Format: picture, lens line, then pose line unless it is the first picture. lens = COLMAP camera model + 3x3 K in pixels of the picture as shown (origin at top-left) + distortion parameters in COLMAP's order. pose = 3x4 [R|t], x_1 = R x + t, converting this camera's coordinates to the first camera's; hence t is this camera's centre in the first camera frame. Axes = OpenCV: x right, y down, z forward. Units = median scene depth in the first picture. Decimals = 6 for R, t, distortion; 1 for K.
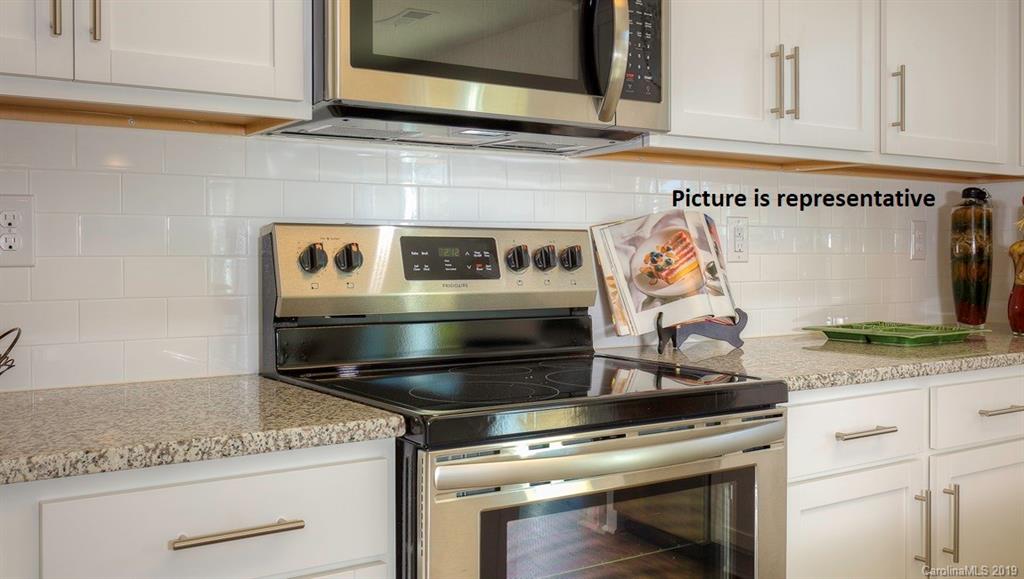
lens RADIAL K [[970.6, 0, 504.3], [0, 970.6, 257.8], [0, 0, 1]] dist [0.011632, 0.000000]
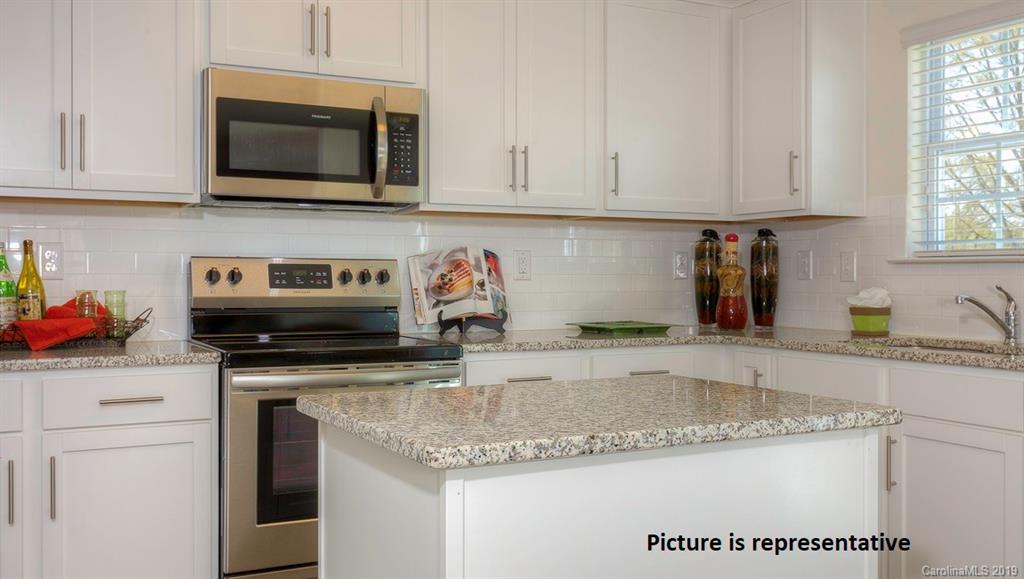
lens RADIAL K [[970.6, 0, 506.5], [0, 970.6, 287.5], [0, 0, 1]] dist [0.011632, 0.000000]
pose [[0.993606, 0.005337, -0.112779, 0.467849], [-0.004125, 0.999931, 0.010983, -0.000330], [0.112829, -0.010447, 0.993559, -0.626456]]
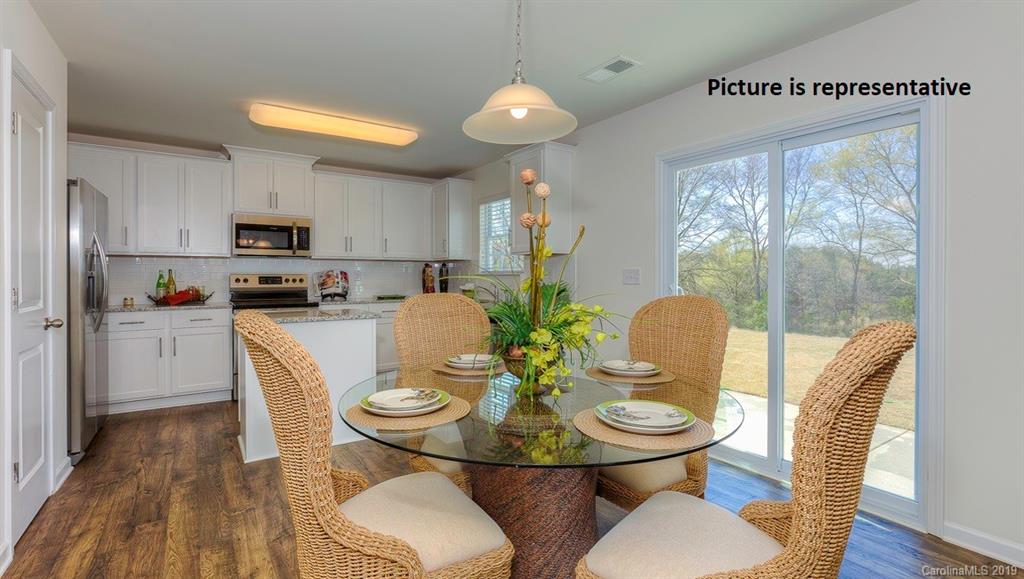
lens RADIAL K [[462.4, 0, 503.7], [0, 462.4, 277.0], [0, 0, 1]] dist [-0.011065, 0.003665]
pose [[0.999998, 0.001223, -0.001599, 1.104840], [-0.001223, 0.999999, -0.000152, -0.016814], [0.001599, 0.000154, 0.999999, -1.347420]]
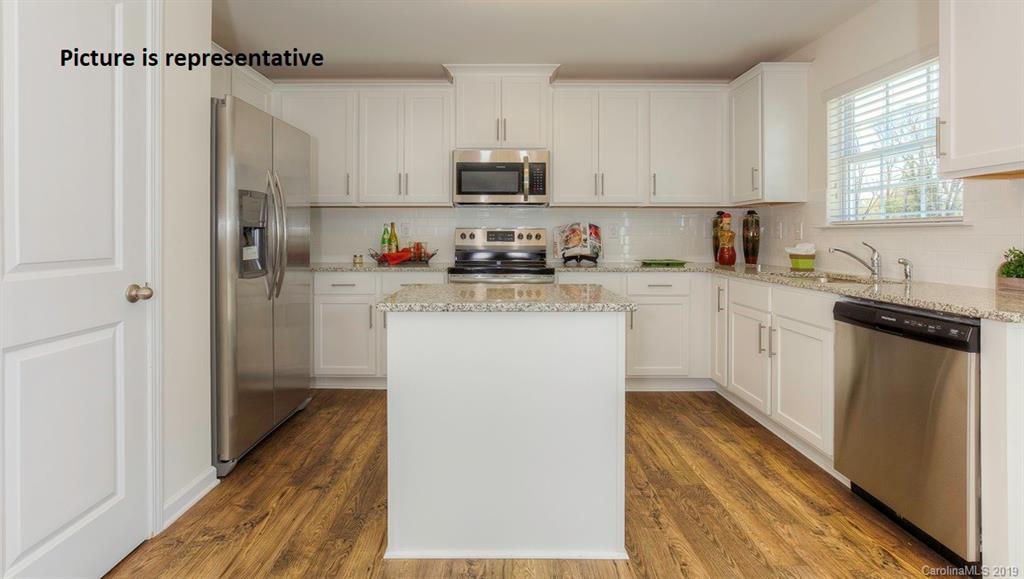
lens RADIAL K [[462.4, 0, 499.0], [0, 462.4, 236.0], [0, 0, 1]] dist [-0.011065, 0.003665]
pose [[0.829294, 0.003665, -0.558800, 0.926488], [-0.004459, 0.999990, -0.000059, -0.000749], [0.558794, 0.002540, 0.829302, -0.533749]]
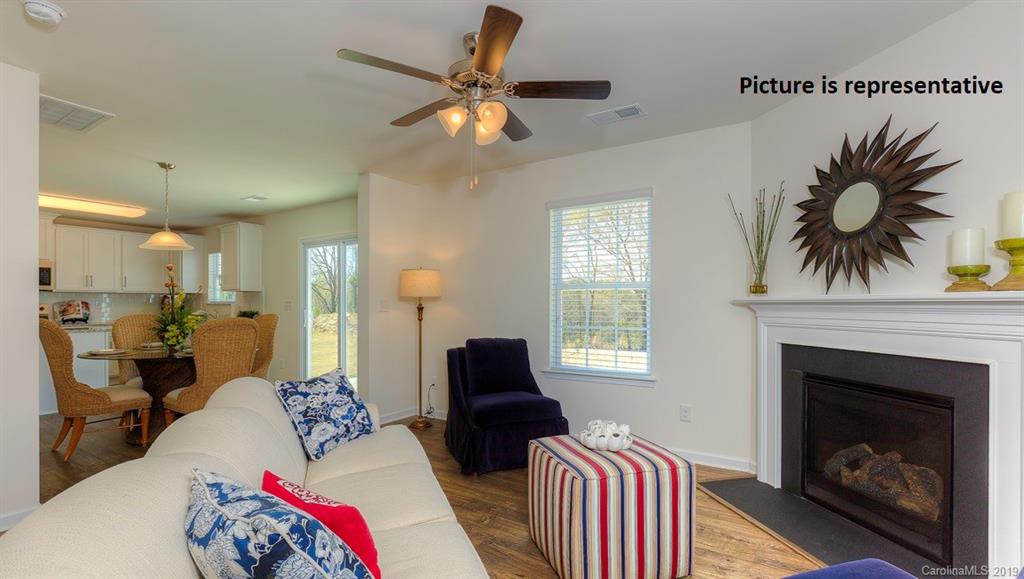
lens RADIAL K [[462.4, 0, 508.9], [0, 462.4, 303.4], [0, 0, 1]] dist [-0.011065, 0.003665]
pose [[0.920394, -0.000372, 0.390992, 1.701199], [0.001517, 0.999995, -0.002622, -0.020902], [-0.390989, 0.003006, 0.920391, -2.943193]]
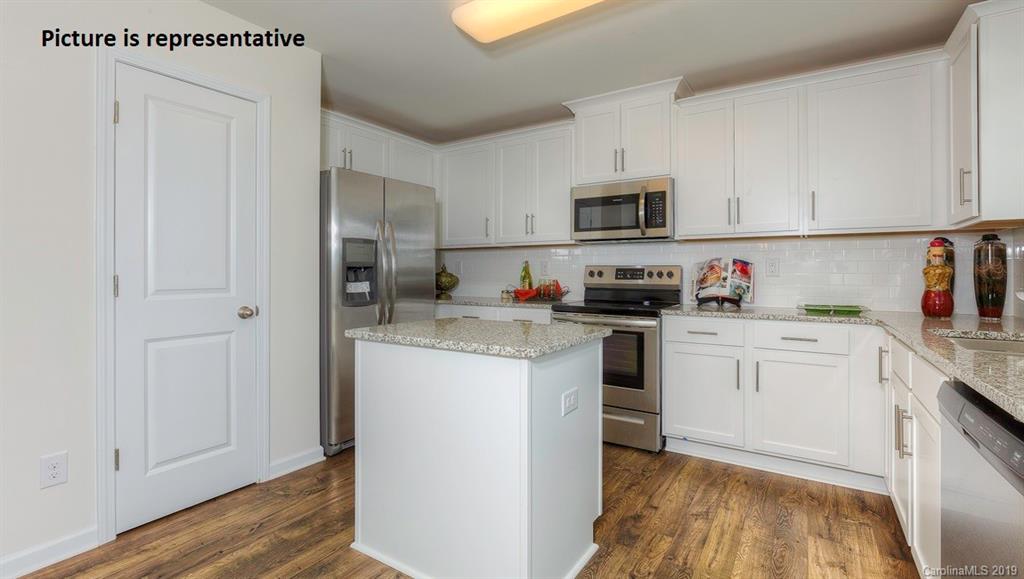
lens RADIAL K [[462.4, 0, 515.6], [0, 462.4, 268.4], [0, 0, 1]] dist [-0.011065, 0.003665]
pose [[0.392559, -0.006040, -0.919707, 1.291361], [-0.004275, 0.999956, -0.008392, -0.004059], [0.919717, 0.007226, 0.392516, -0.082729]]
